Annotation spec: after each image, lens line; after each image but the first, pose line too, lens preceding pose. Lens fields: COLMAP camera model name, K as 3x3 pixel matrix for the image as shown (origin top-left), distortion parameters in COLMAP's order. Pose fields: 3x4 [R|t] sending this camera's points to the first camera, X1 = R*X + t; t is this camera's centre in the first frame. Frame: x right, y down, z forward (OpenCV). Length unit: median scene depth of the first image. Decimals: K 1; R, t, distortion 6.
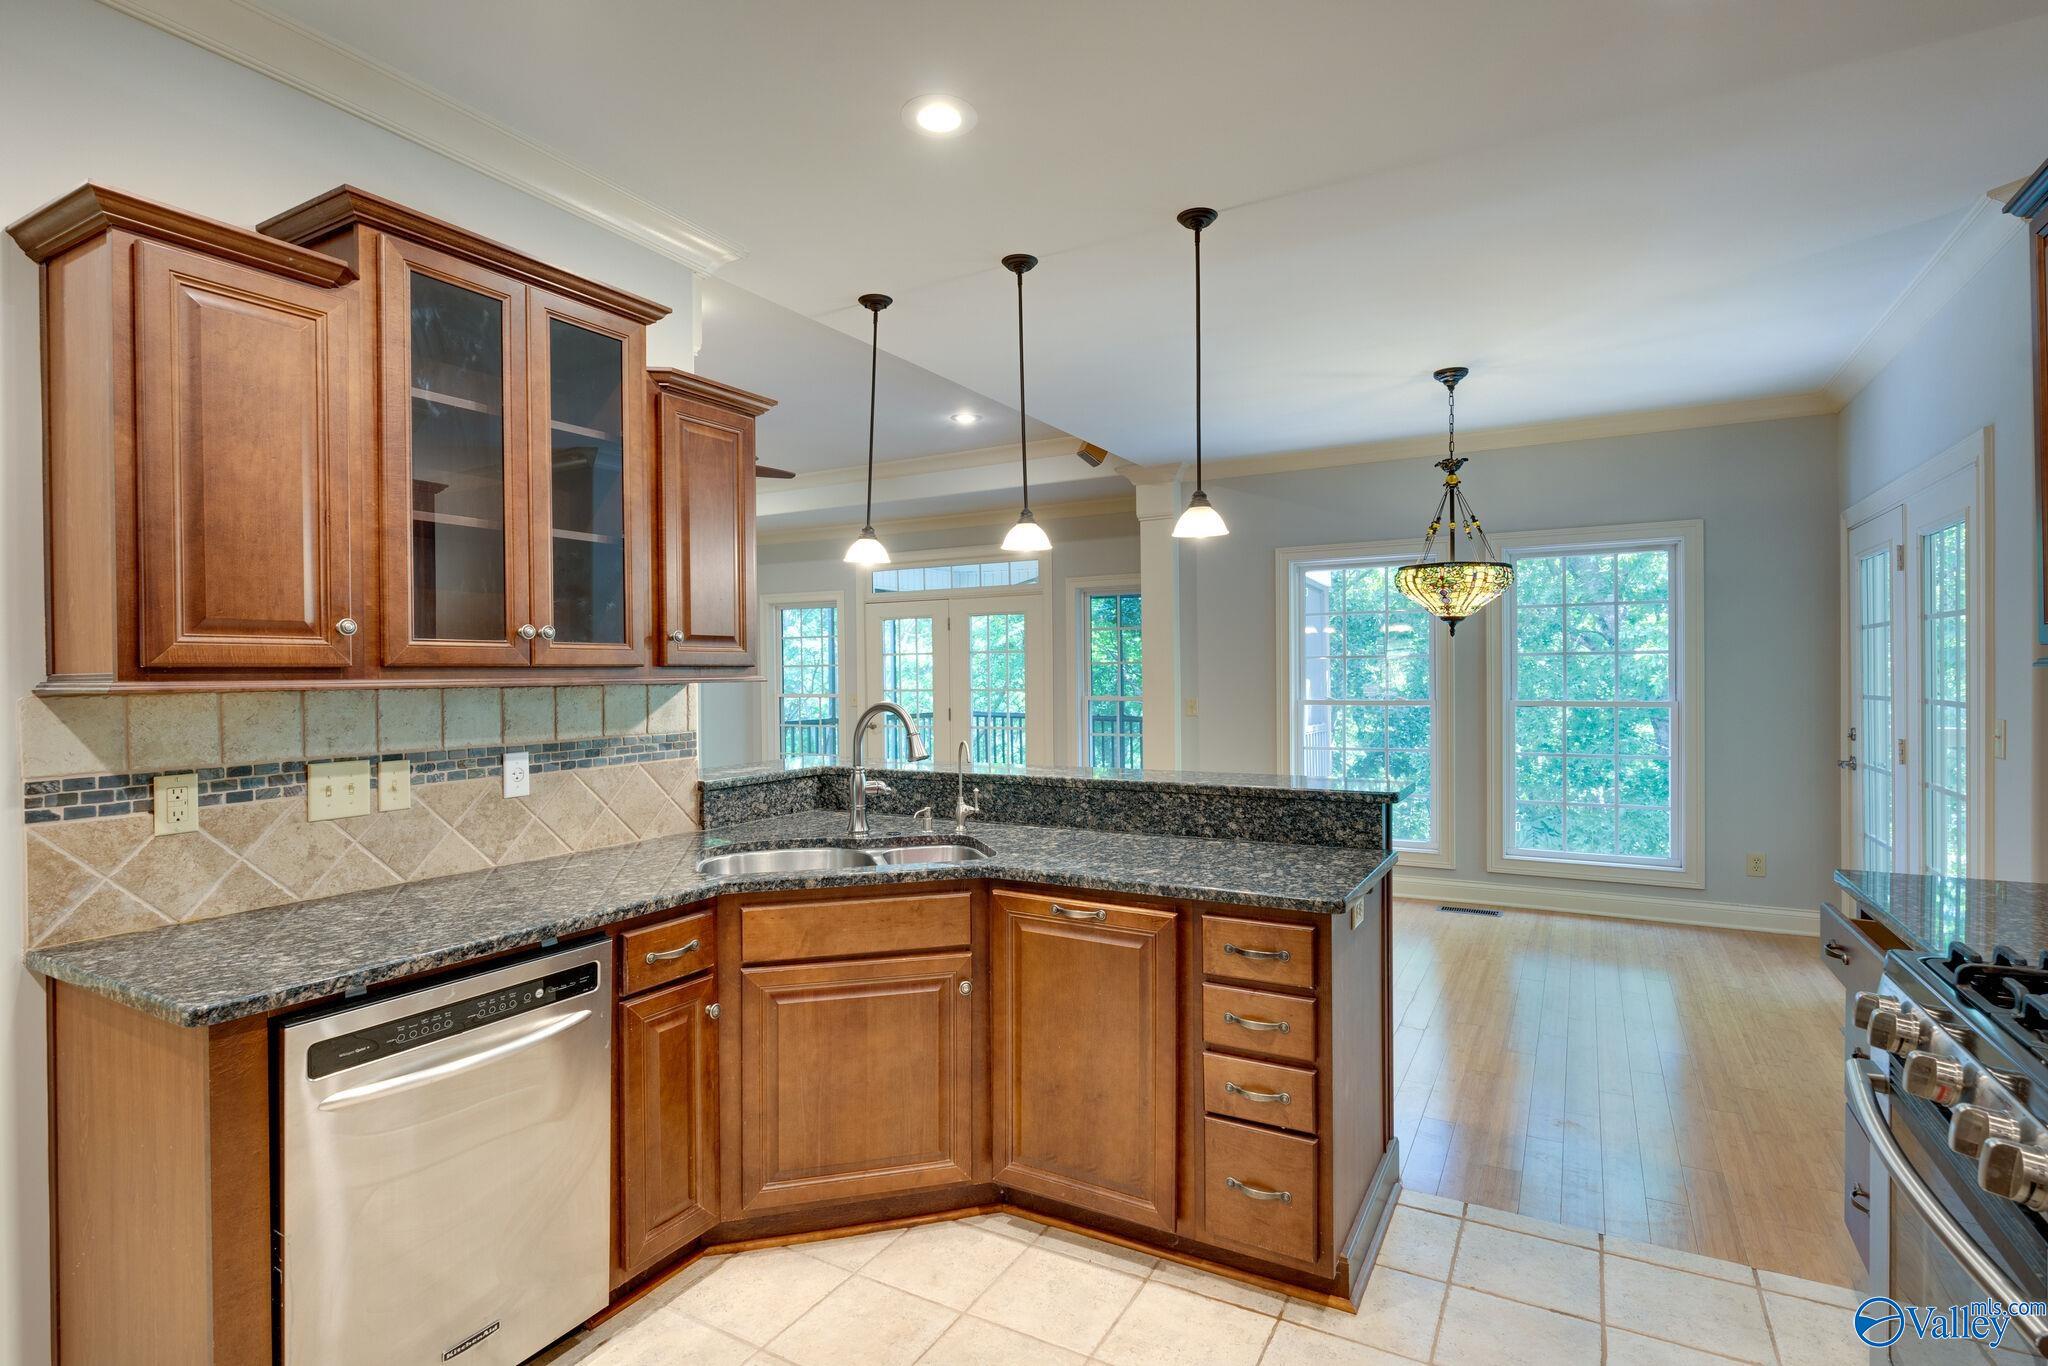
lens RADIAL K [[1012.2, 0, 1016.2], [0, 1012.2, 675.6], [0, 0, 1]] dist [-0.001734, -0.000042]
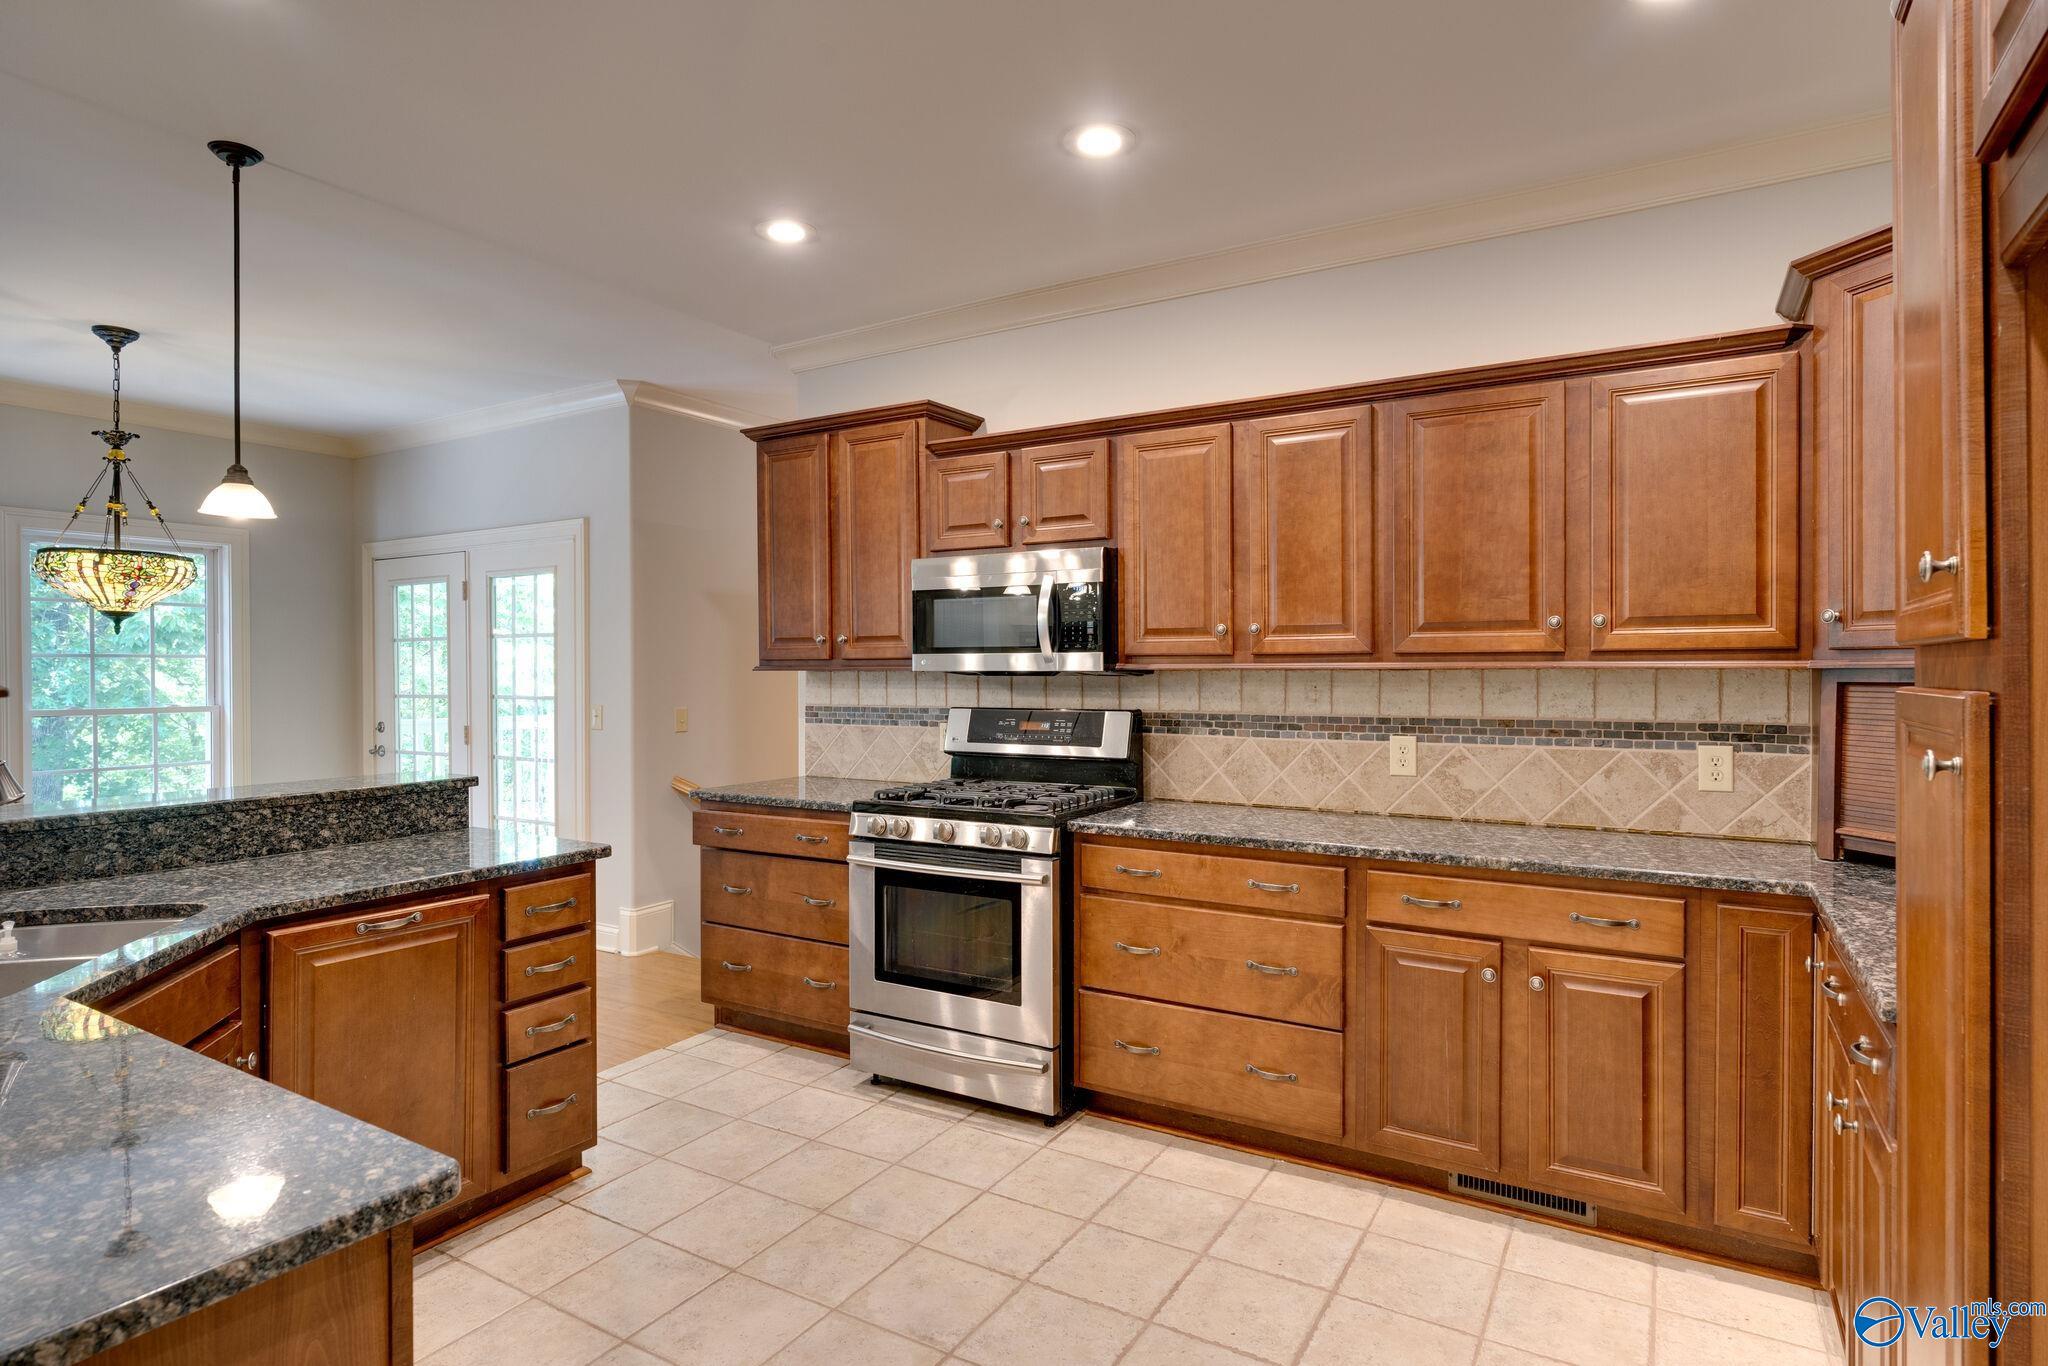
lens RADIAL K [[1075.3, 0, 1029.0], [0, 1075.3, 673.4], [0, 0, 1]] dist [0.004507, 0.000887]
pose [[0.021756, 0.005435, 0.999749, -0.789186], [0.005185, 0.999971, -0.005549, 0.007120], [-0.999750, 0.005305, 0.021727, 0.317216]]
